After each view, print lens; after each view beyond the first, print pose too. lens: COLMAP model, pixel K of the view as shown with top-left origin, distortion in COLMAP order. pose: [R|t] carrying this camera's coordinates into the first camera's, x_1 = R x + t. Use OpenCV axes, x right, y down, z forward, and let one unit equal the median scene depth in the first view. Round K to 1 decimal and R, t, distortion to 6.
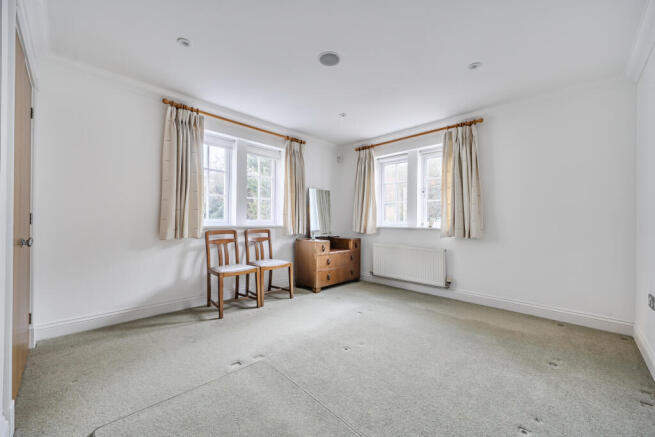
lens RADIAL K [[255.2, 0, 330.8], [0, 255.2, 220.8], [0, 0, 1]] dist [0.003613, 0.000420]
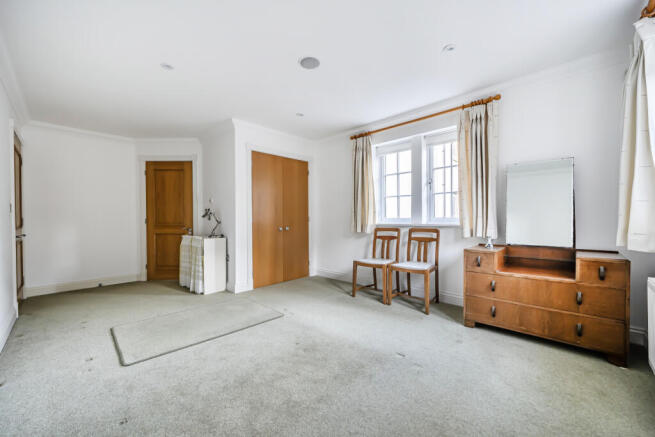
lens RADIAL K [[255.2, 0, 330.2], [0, 255.2, 221.2], [0, 0, 1]] dist [0.003613, 0.000420]
pose [[0.011178, 0.001839, -0.999936, 0.635847], [0.007626, 0.999969, 0.001924, 0.004103], [0.999908, -0.007647, 0.011164, 0.666507]]
